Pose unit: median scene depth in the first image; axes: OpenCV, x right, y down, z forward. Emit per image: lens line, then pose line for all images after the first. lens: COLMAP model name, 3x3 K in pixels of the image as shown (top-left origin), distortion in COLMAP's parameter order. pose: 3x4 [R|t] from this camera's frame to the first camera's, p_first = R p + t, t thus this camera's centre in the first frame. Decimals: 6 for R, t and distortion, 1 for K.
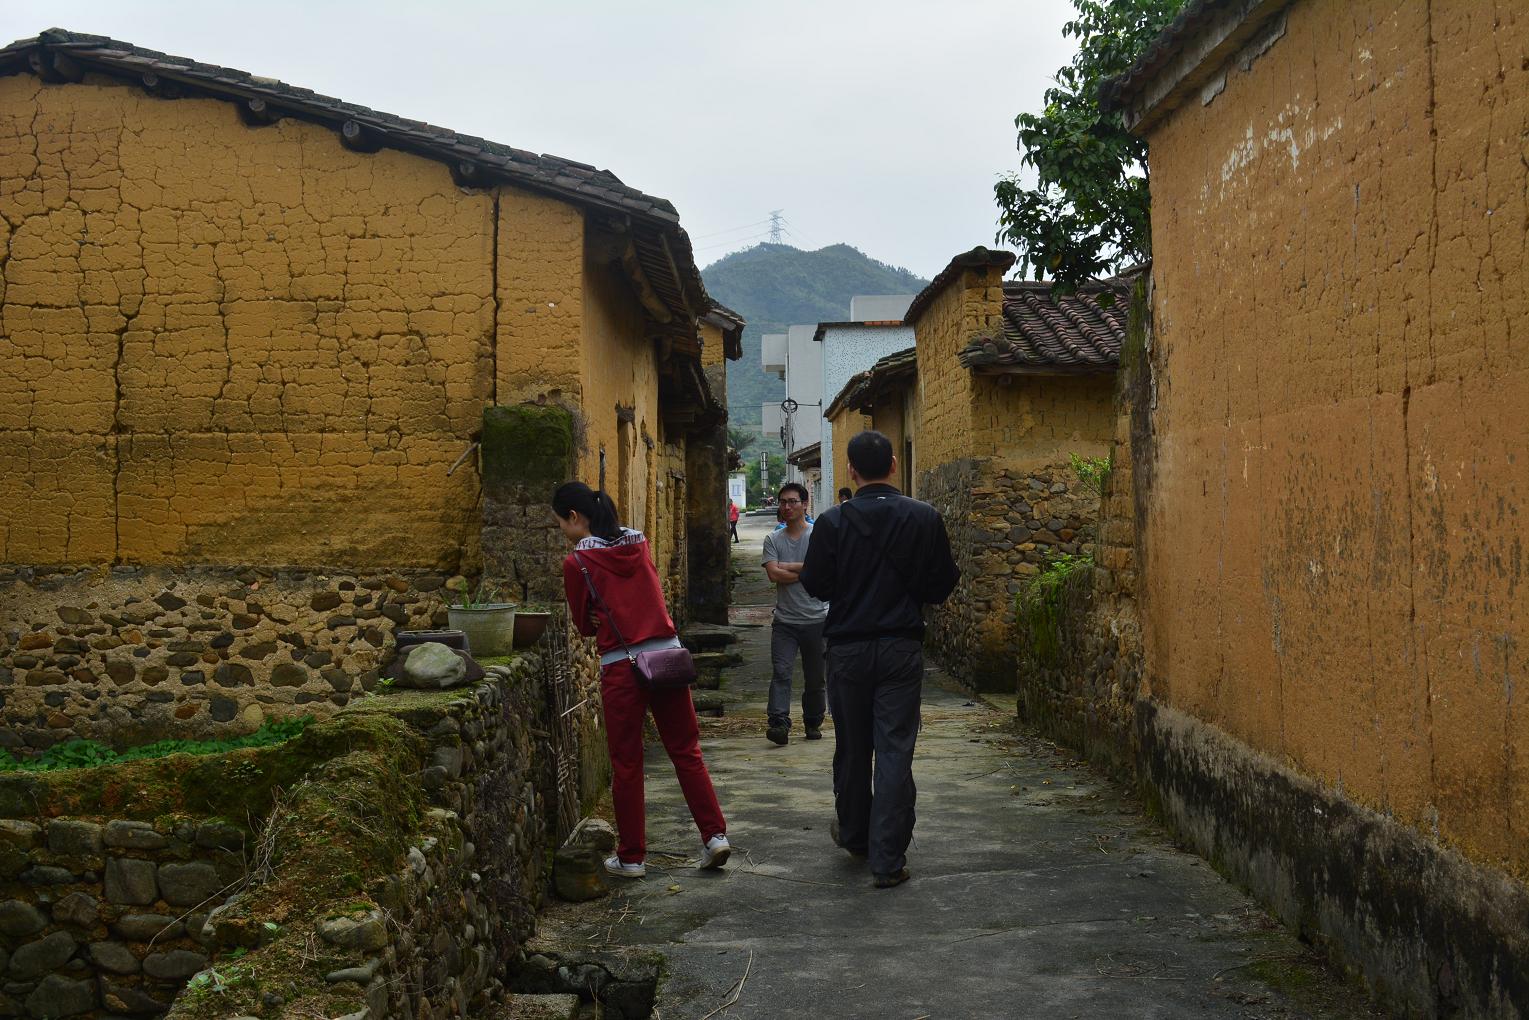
lens RADIAL K [[1951.4, 0, 775.6], [0, 1951.4, 517.7], [0, 0, 1]] dist [-0.026175, 0.000000]
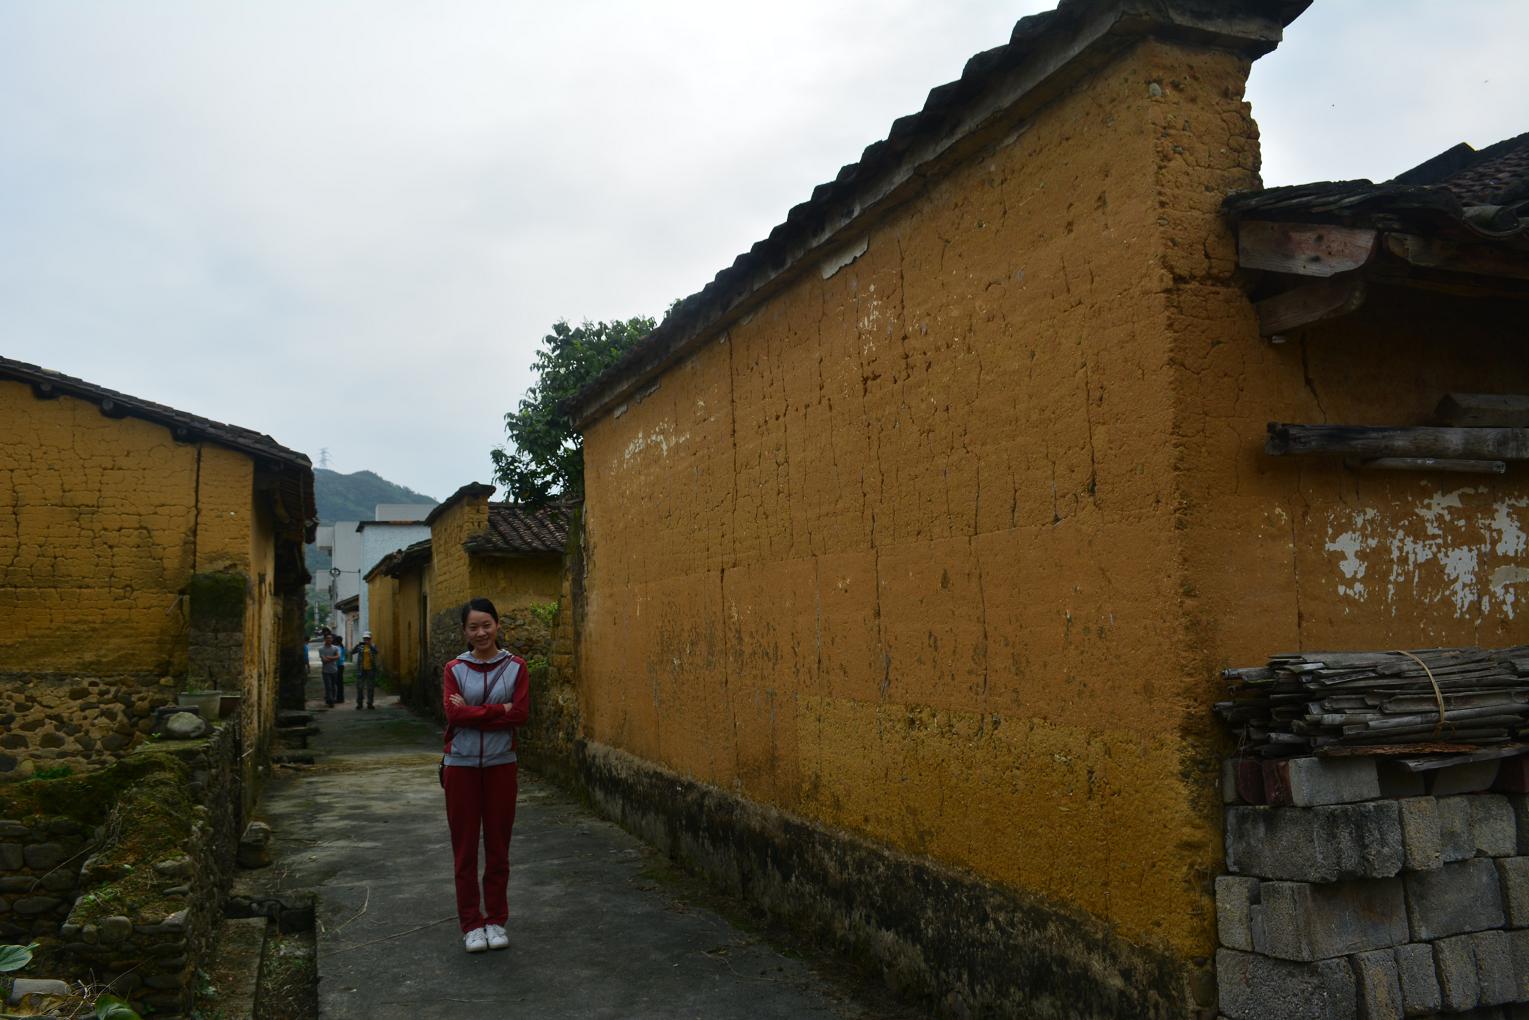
lens RADIAL K [[1192.0, 0, 769.8], [0, 1192.0, 517.9], [0, 0, 1]] dist [-0.088518, 0.018340]
pose [[0.933408, 0.022634, 0.358103, -0.043923], [0.014781, 0.994736, -0.101398, 0.003807], [-0.358513, 0.099938, 0.928160, -0.100873]]
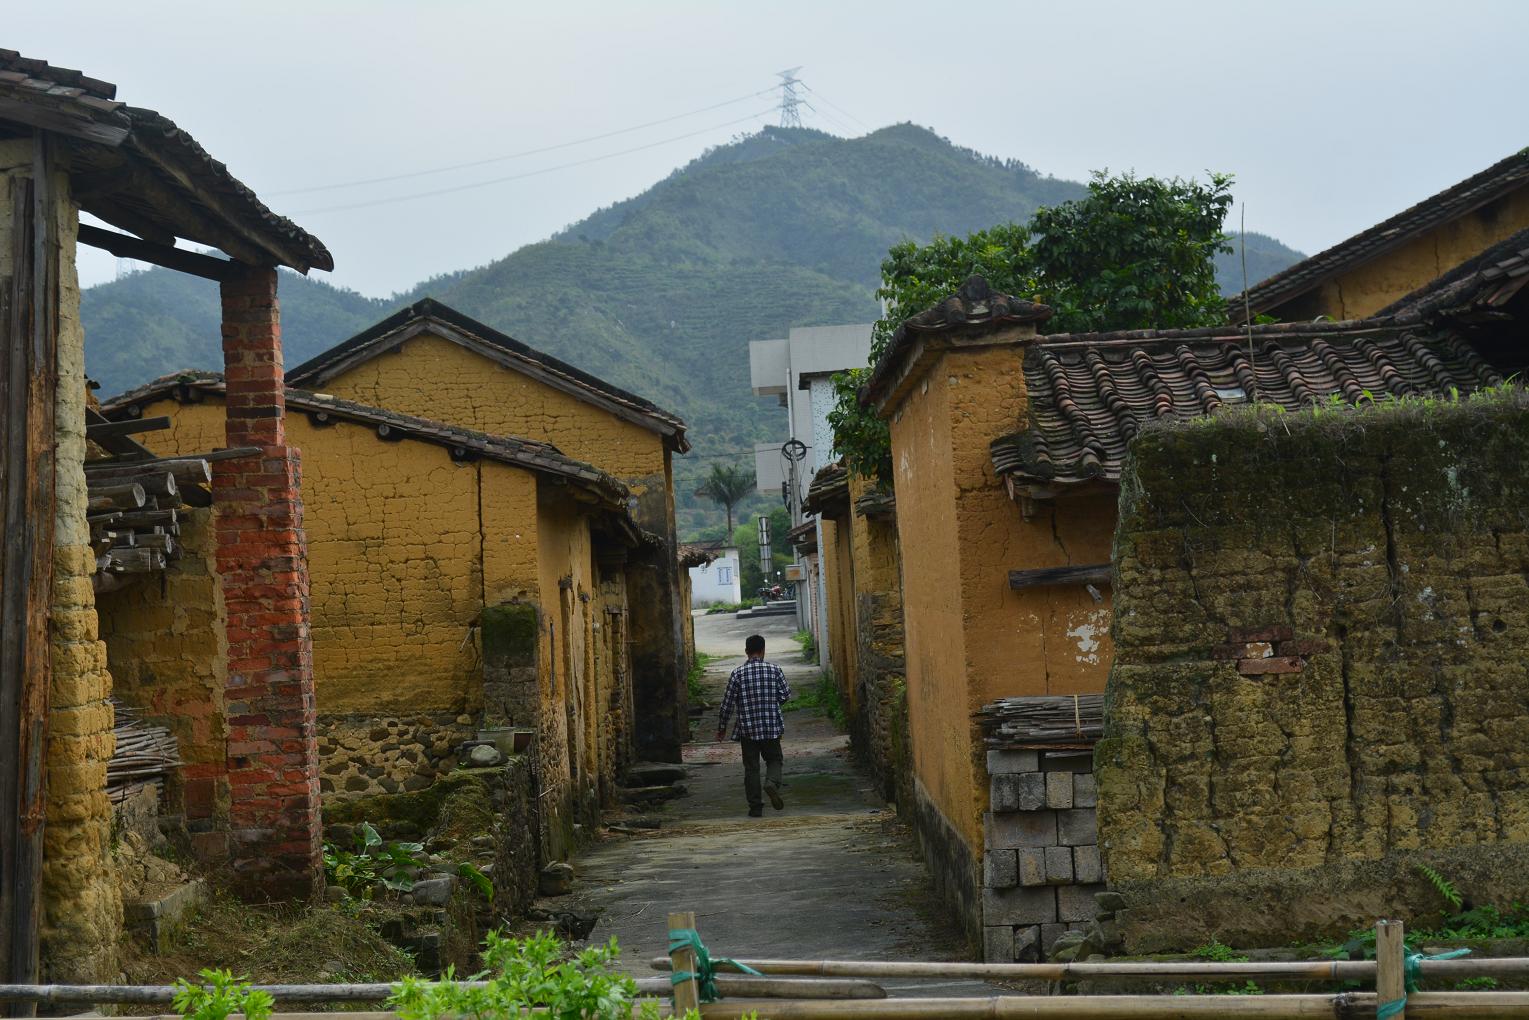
lens RADIAL K [[3887.2, 0, 761.0], [0, 3887.2, 509.5], [0, 0, 1]] dist [0.102245, 0.000000]
pose [[0.998834, -0.043842, -0.020211, 0.140836], [0.043391, 0.998810, -0.022246, -0.053450], [0.021163, 0.021343, 0.999548, -2.075890]]
